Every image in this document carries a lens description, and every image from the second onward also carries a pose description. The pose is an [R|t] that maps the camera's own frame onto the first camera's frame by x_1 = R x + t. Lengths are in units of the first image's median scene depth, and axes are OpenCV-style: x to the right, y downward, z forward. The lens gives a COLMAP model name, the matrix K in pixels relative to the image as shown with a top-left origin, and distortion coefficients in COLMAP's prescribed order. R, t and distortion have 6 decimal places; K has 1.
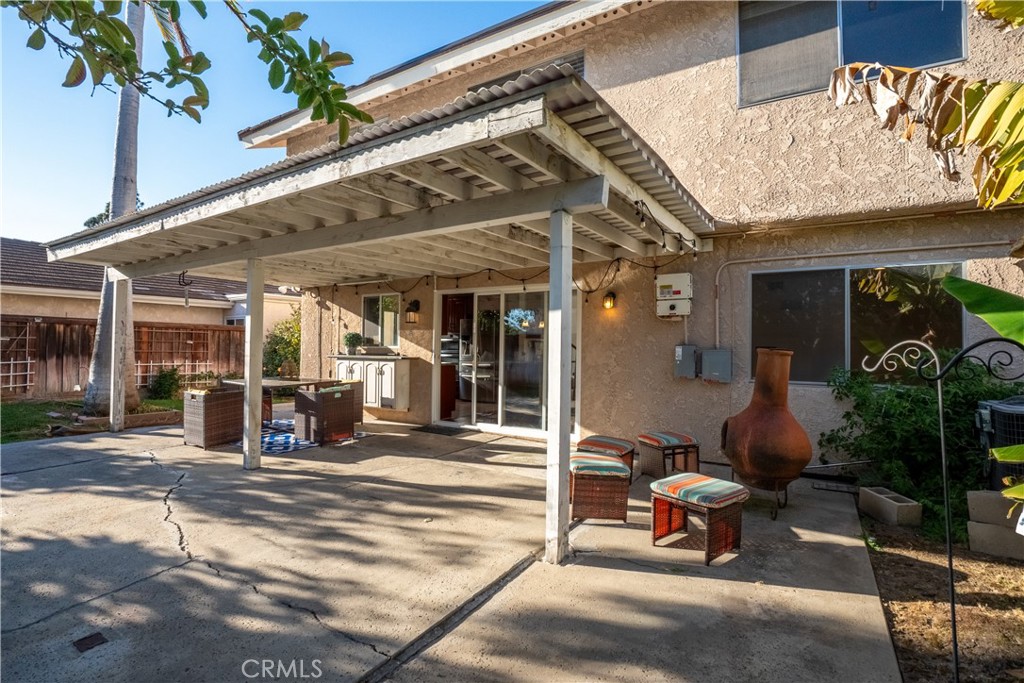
lens RADIAL K [[490.2, 0, 509.6], [0, 490.2, 338.6], [0, 0, 1]] dist [-0.039530, 0.006932]
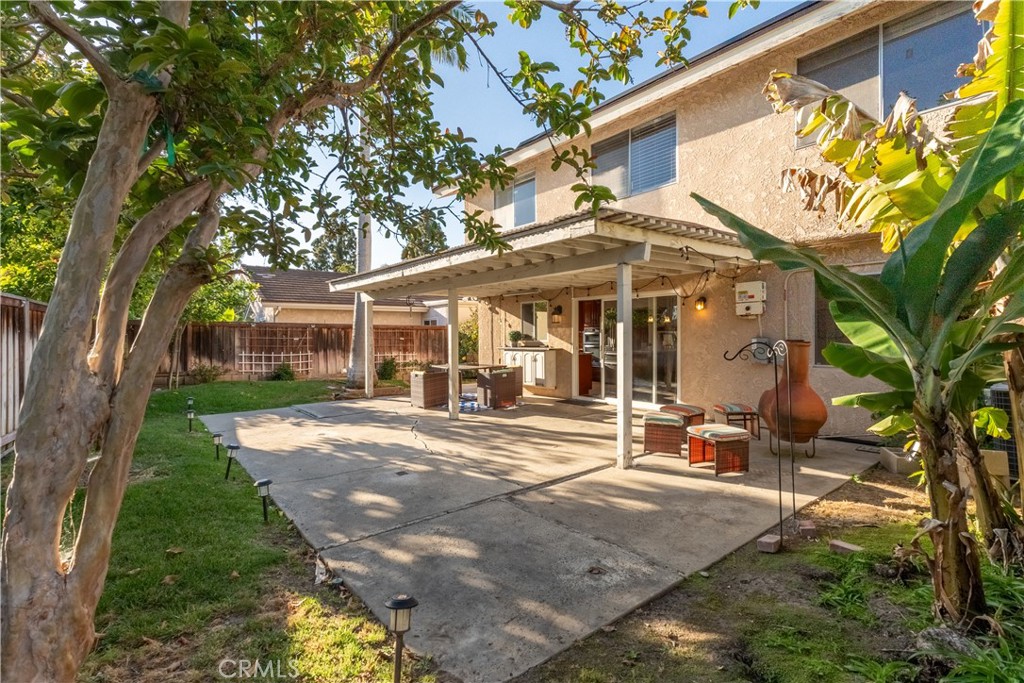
lens RADIAL K [[490.2, 0, 509.6], [0, 490.2, 338.6], [0, 0, 1]] dist [-0.039530, 0.006932]
pose [[0.944082, -0.016057, -0.329319, 0.140194], [0.023483, 0.999551, 0.018587, -0.019783], [0.328873, -0.025281, 0.944036, -0.359475]]
